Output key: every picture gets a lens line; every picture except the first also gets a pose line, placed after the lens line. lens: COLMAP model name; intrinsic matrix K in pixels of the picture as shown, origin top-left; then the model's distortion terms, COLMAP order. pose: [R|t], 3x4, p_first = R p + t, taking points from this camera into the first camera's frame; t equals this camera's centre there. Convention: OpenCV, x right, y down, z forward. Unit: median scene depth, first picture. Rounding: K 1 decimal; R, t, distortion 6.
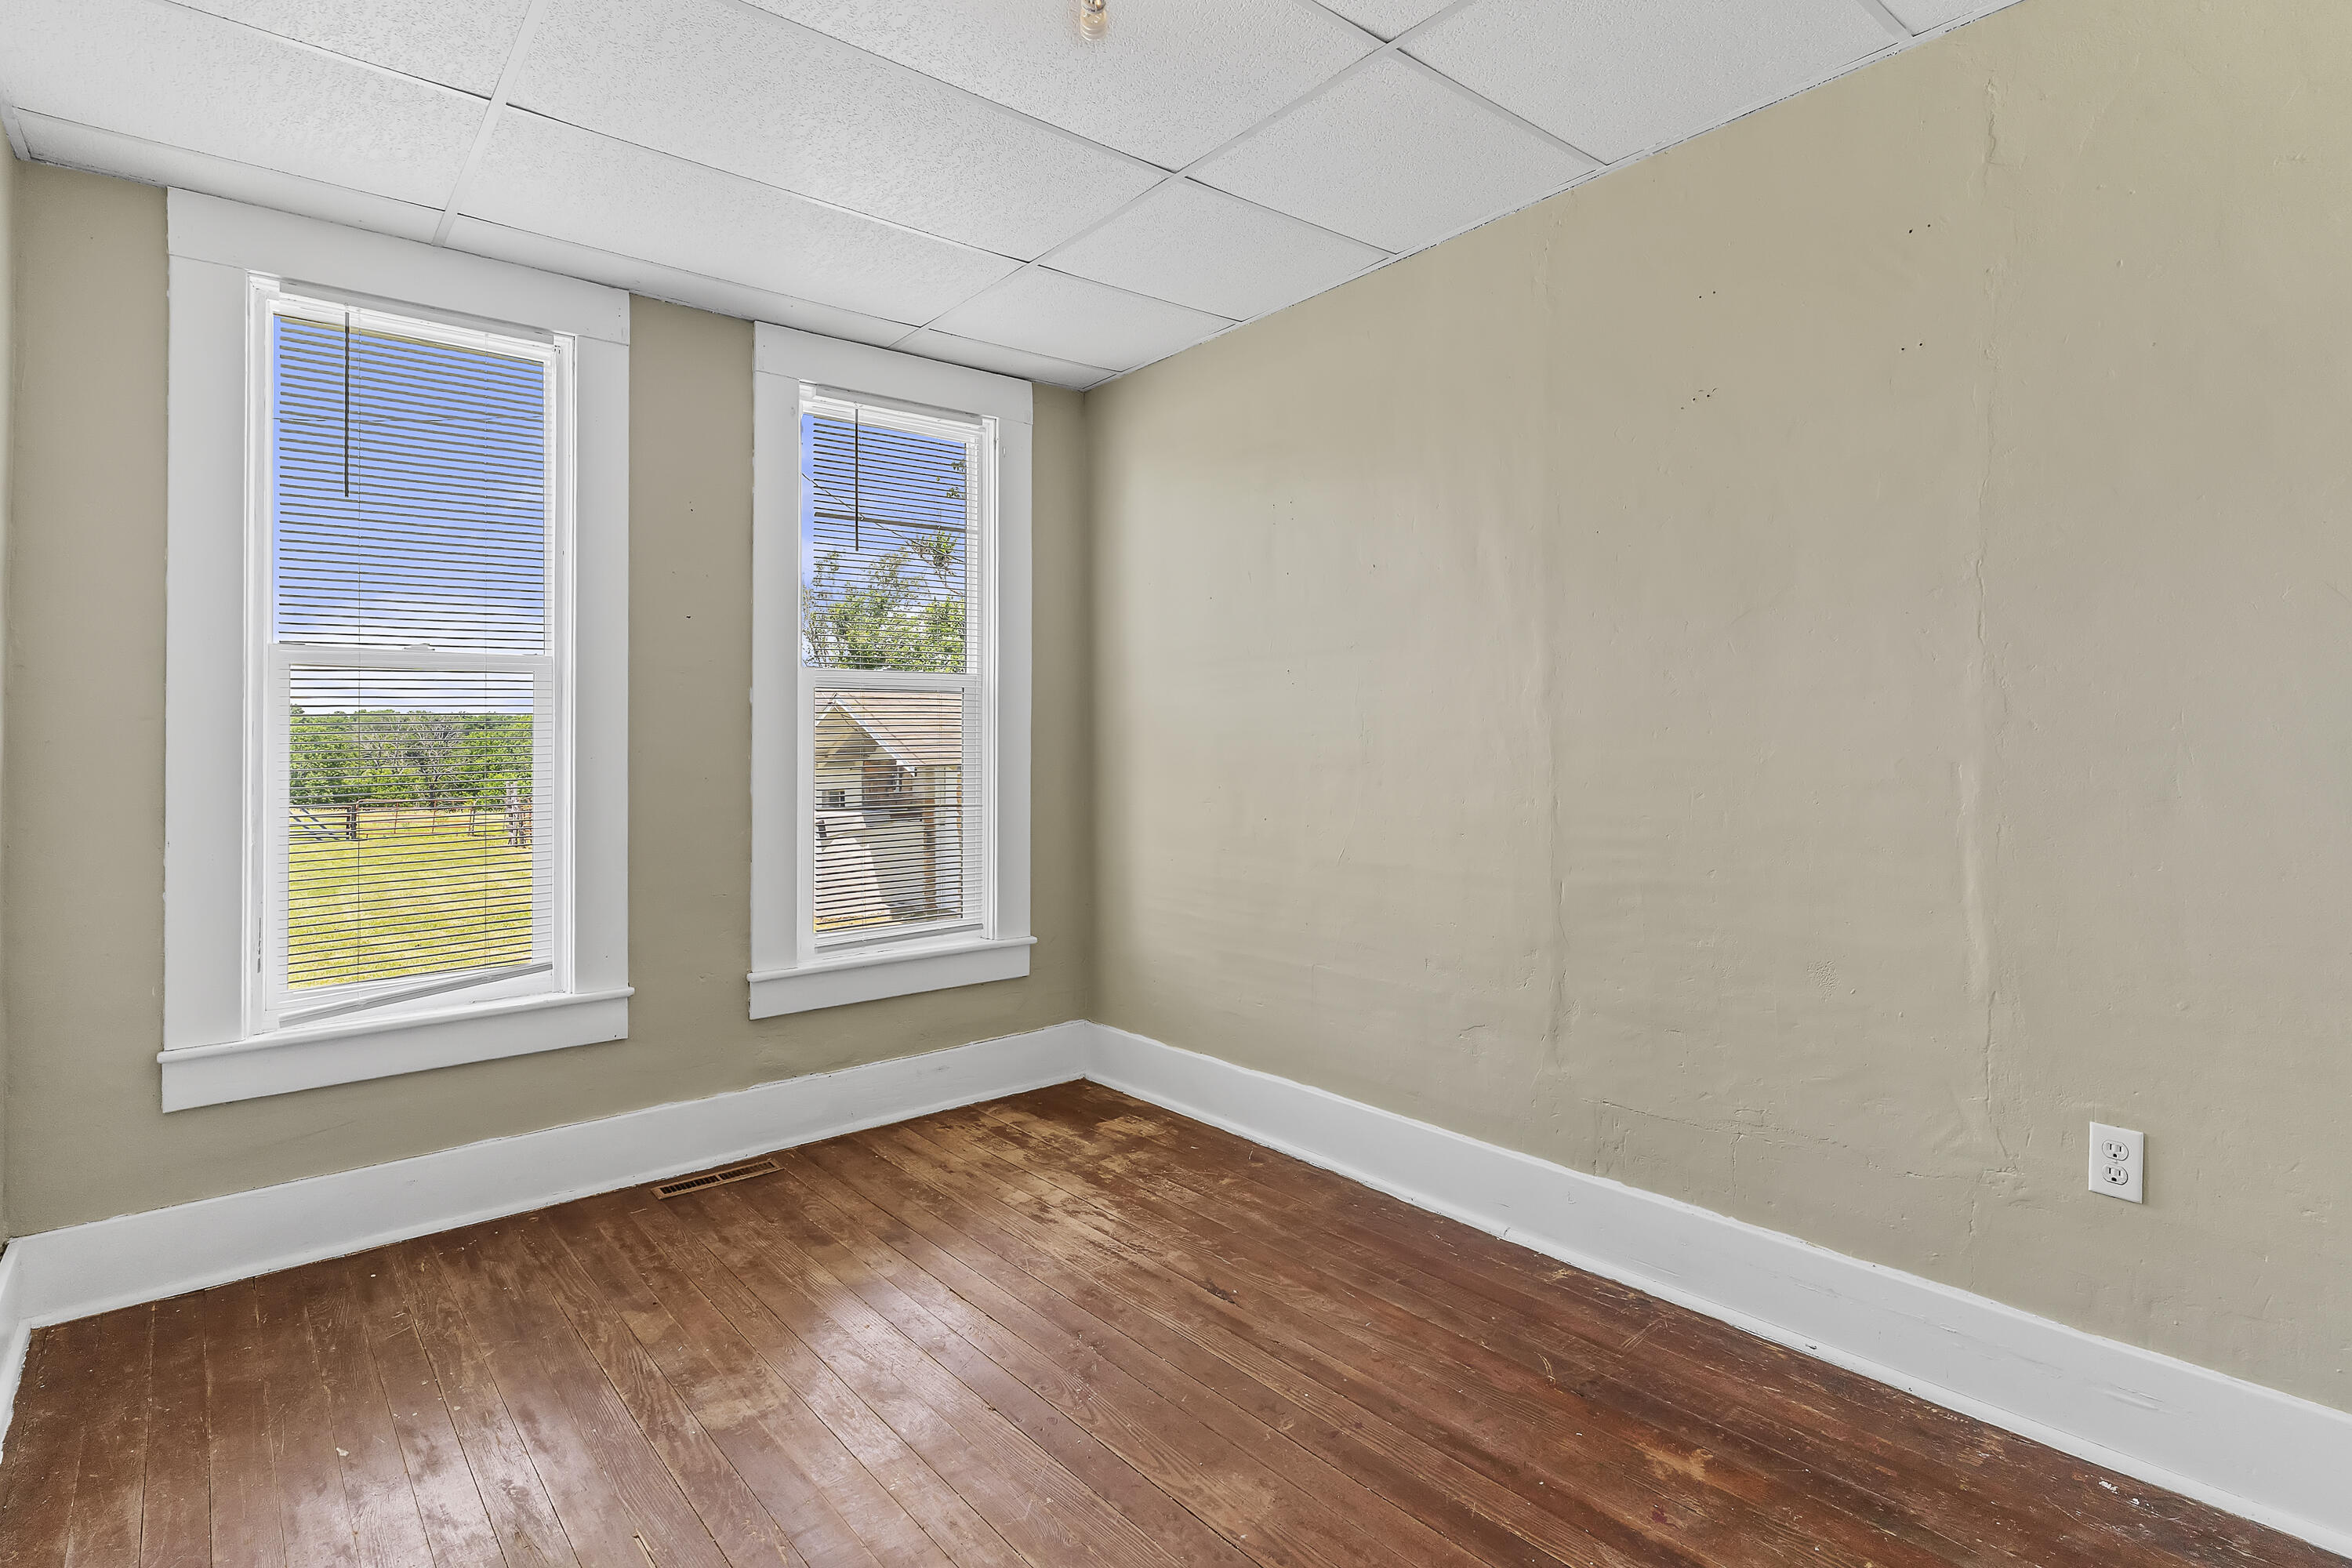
lens RADIAL K [[1151.9, 0, 1176.2], [0, 1151.9, 761.2], [0, 0, 1]] dist [0.004066, -0.000946]
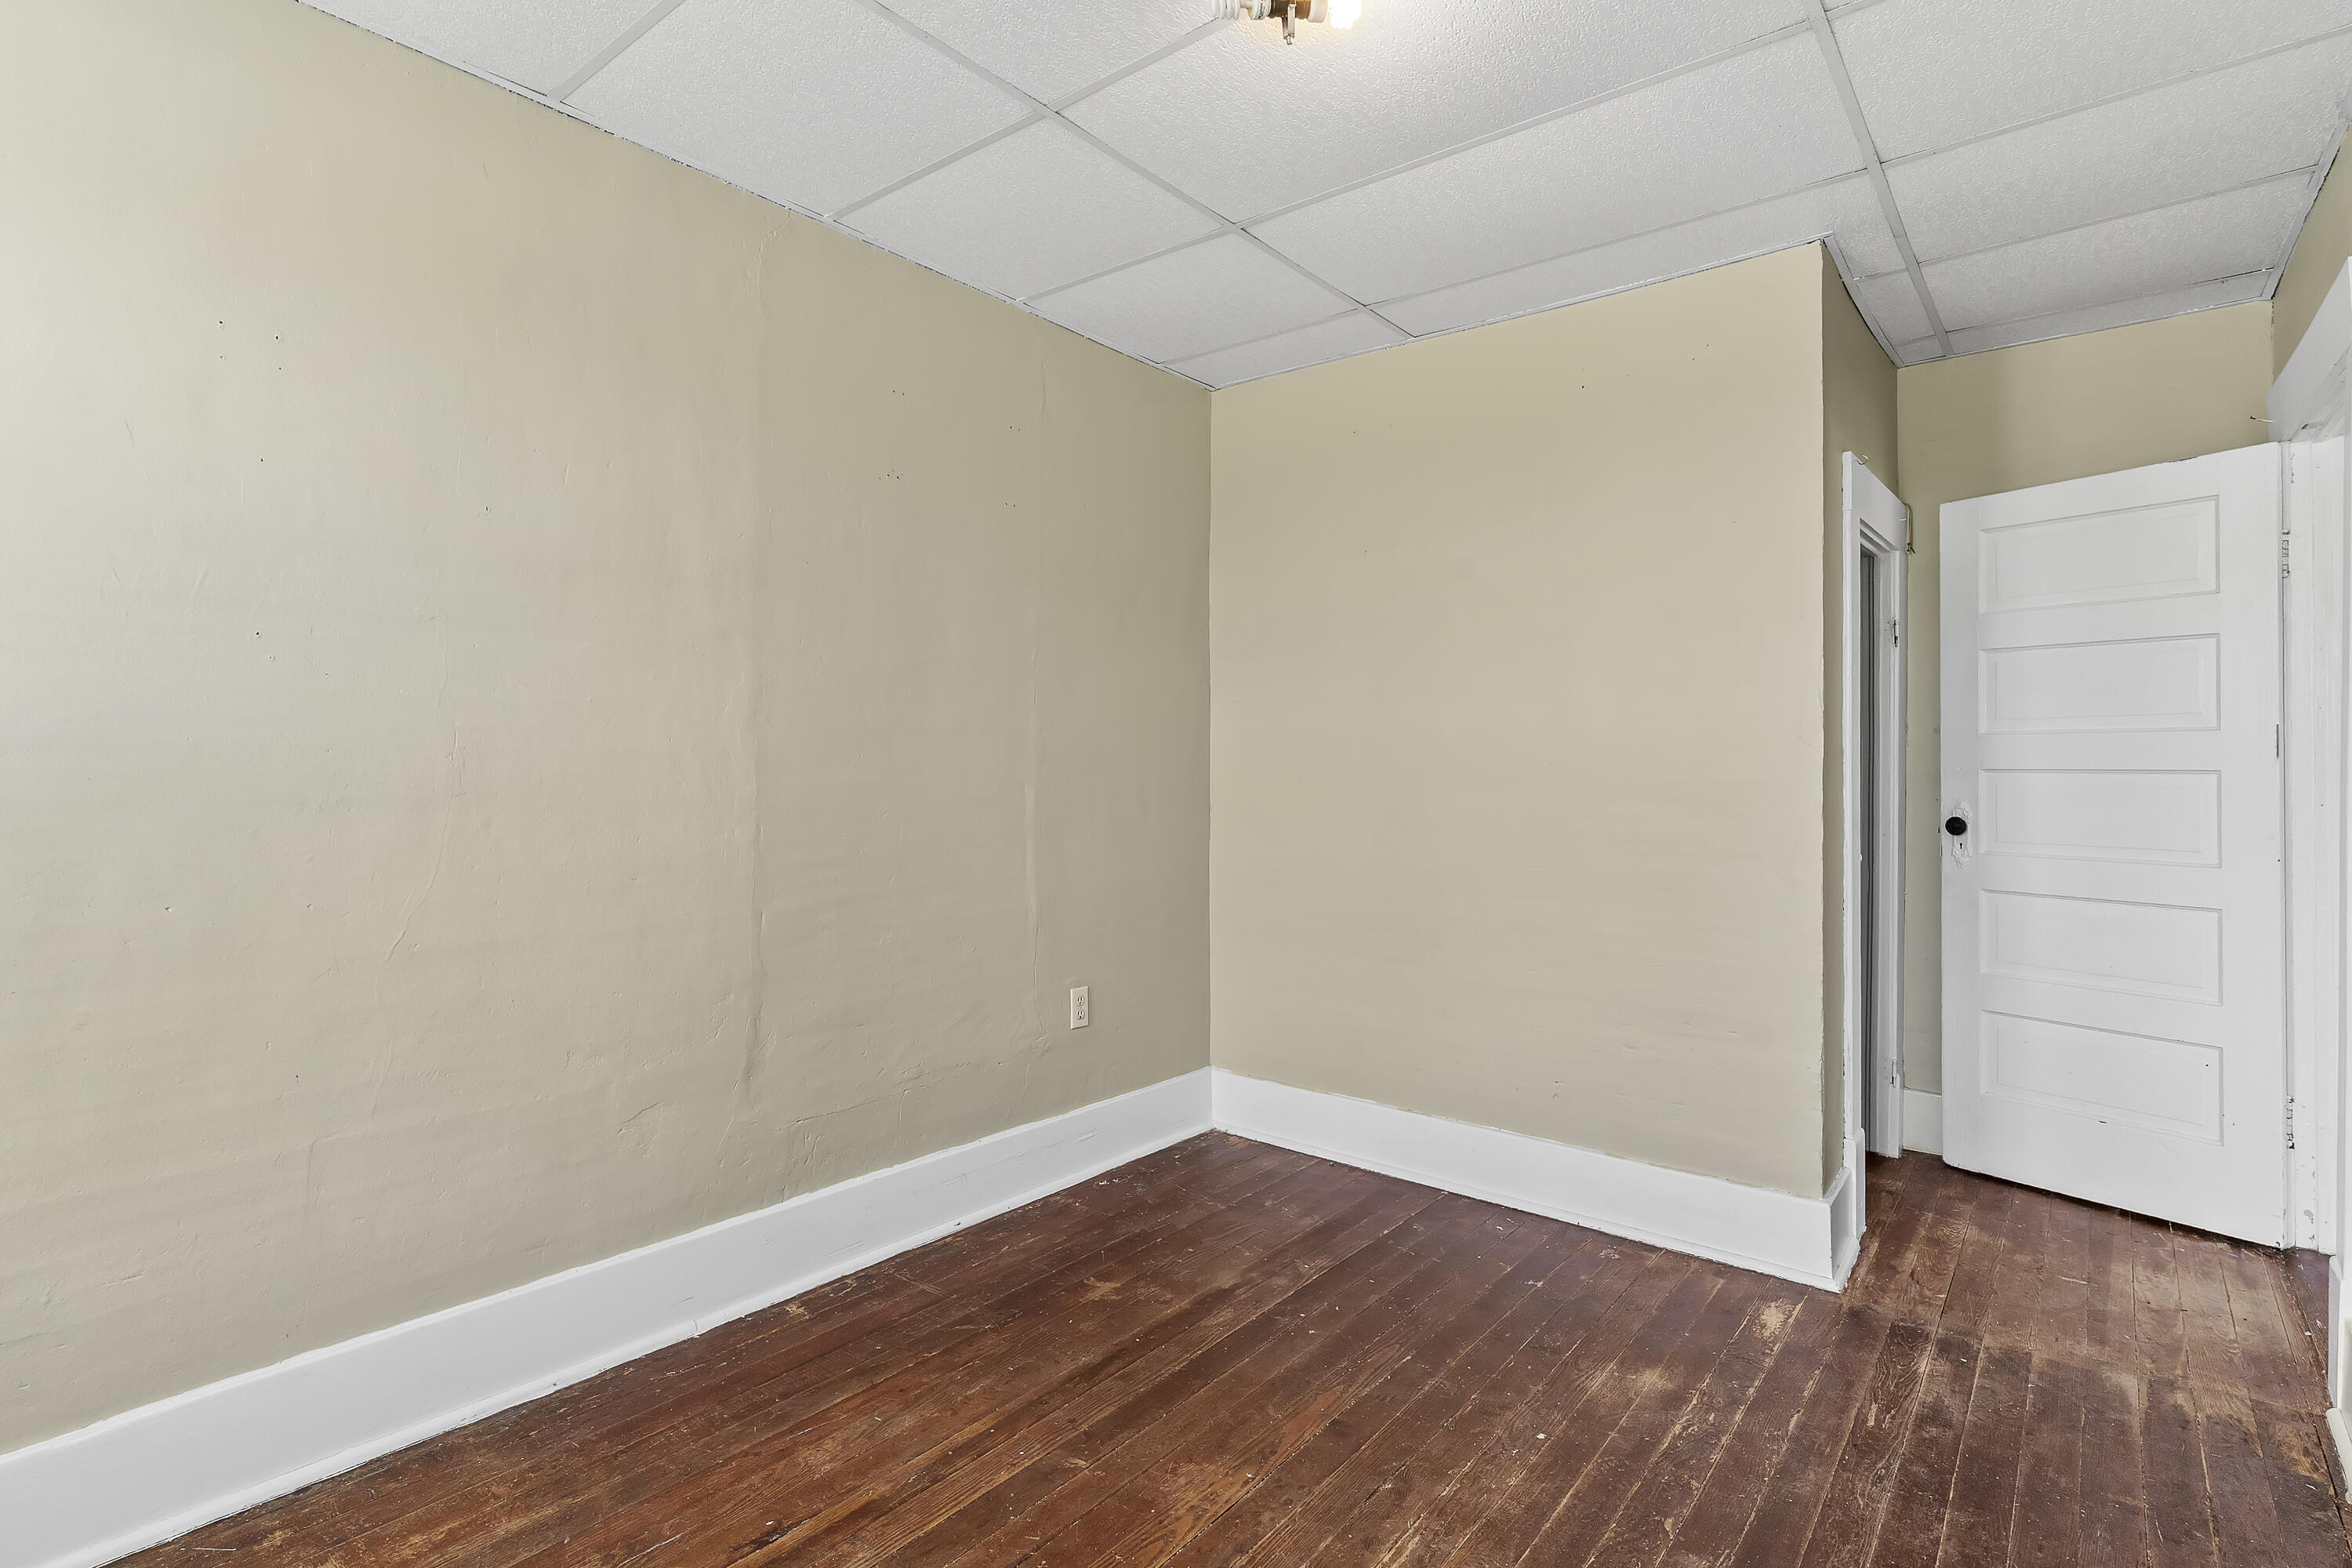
lens RADIAL K [[1151.9, 0, 1176.4], [0, 1151.9, 785.6], [0, 0, 1]] dist [0.004066, -0.000946]
pose [[-0.194702, -0.001461, 0.980861, -0.739645], [0.016065, 0.999860, 0.004678, 0.000281], [-0.980731, 0.016669, -0.194652, 0.927062]]
